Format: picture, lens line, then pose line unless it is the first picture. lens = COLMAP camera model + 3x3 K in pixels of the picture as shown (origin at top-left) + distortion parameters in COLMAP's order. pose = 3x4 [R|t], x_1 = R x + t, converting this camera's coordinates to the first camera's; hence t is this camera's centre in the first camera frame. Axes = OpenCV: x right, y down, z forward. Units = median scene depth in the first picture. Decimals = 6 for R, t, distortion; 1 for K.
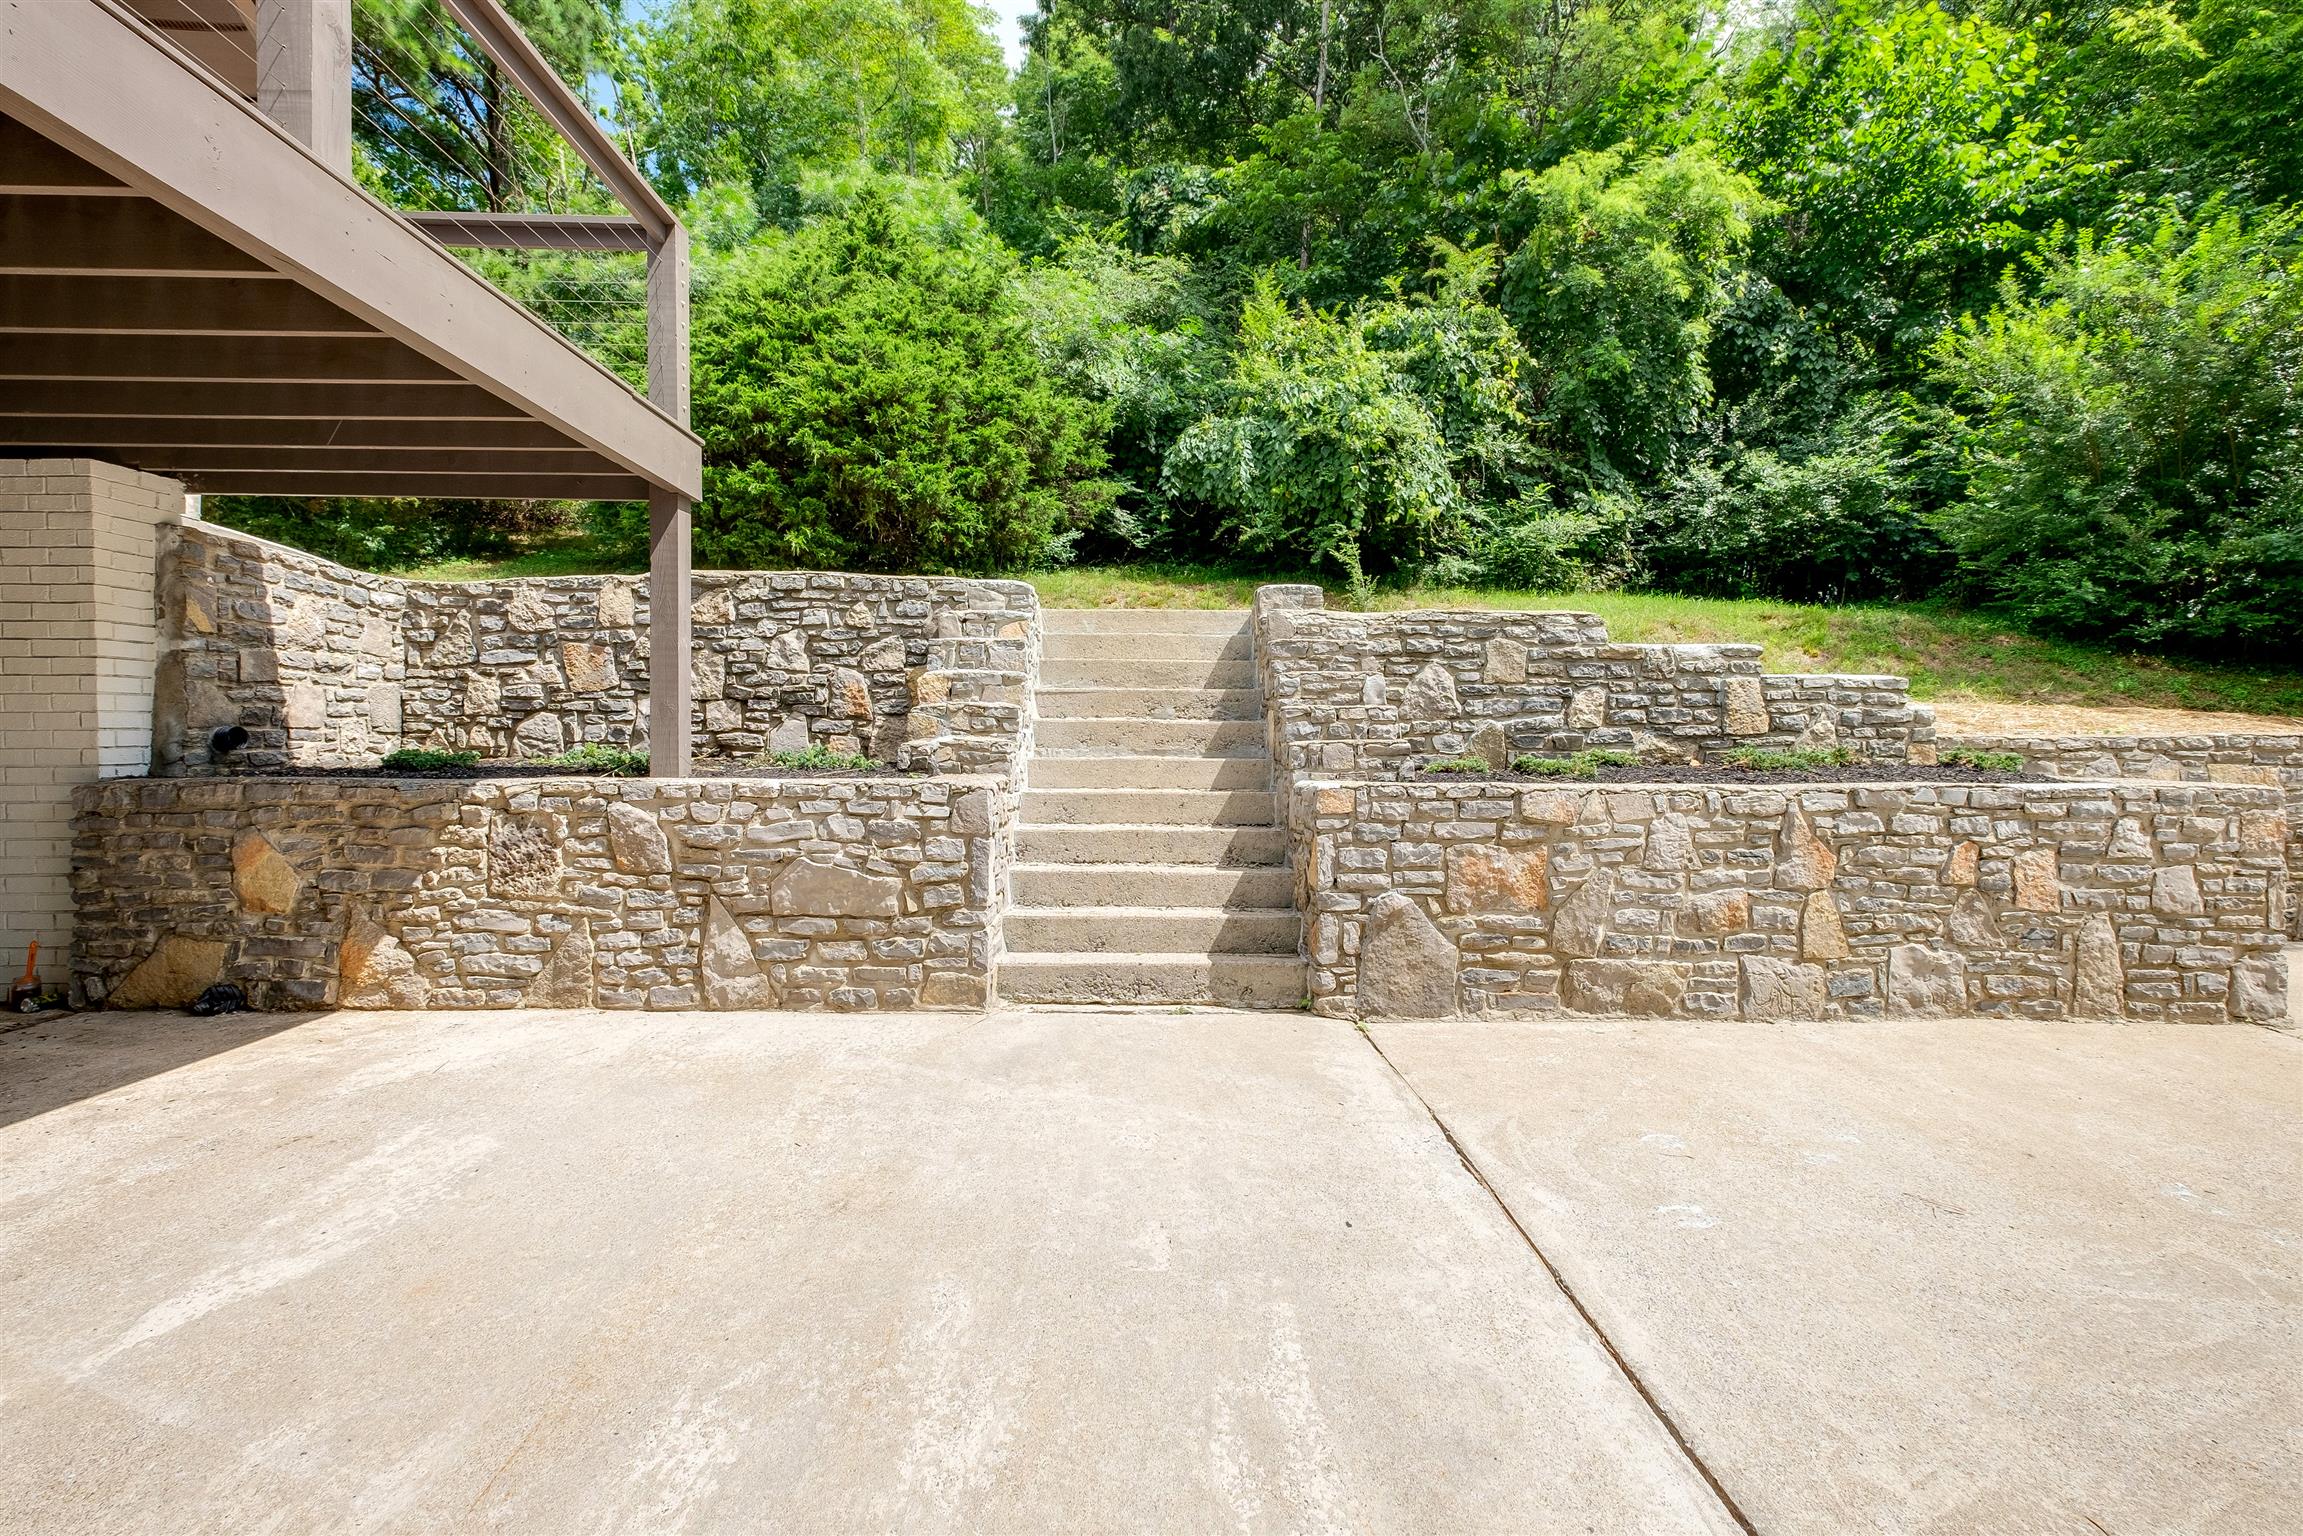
lens RADIAL K [[997.6, 0, 1149.4], [0, 997.6, 745.7], [0, 0, 1]] dist [0.012295, 0.000199]
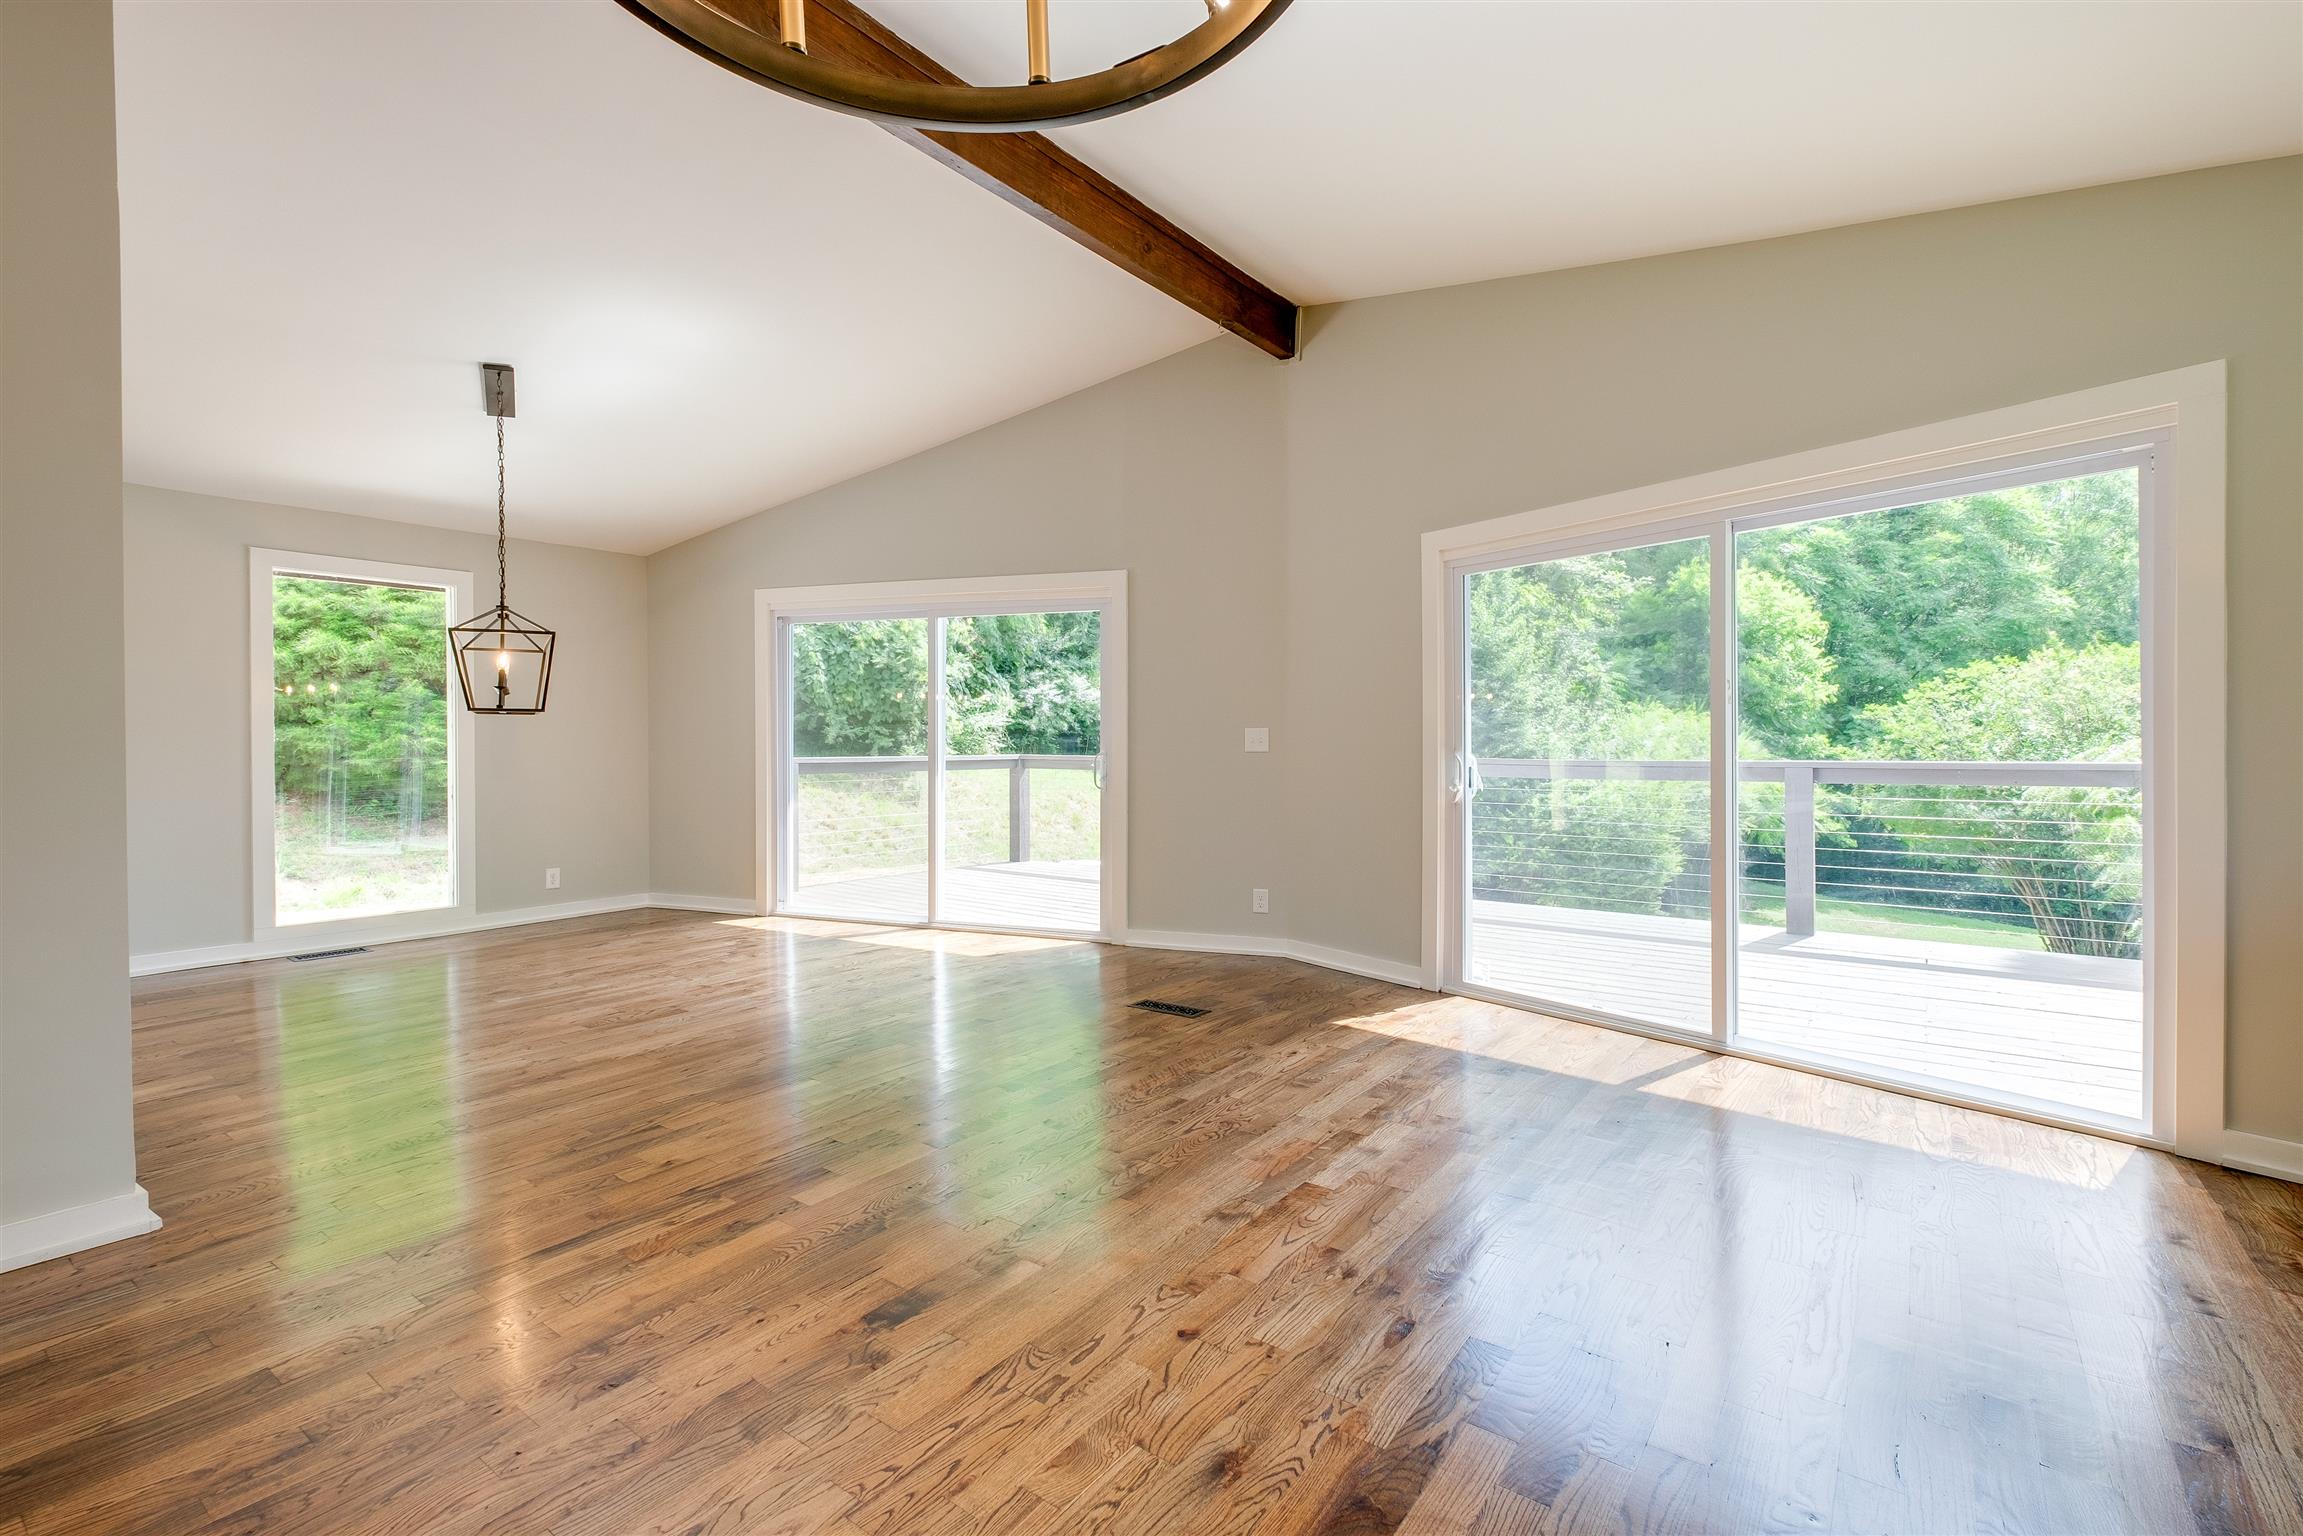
lens RADIAL K [[1041.6, 0, 1151.5], [0, 1041.6, 768.0], [0, 0, 1]] dist [0.013123, -0.000066]
pose [[0.625056, -0.017747, 0.780378, -1.514055], [-0.000462, 0.999733, 0.023105, -0.426027], [-0.780580, -0.014803, 0.624881, -0.375241]]
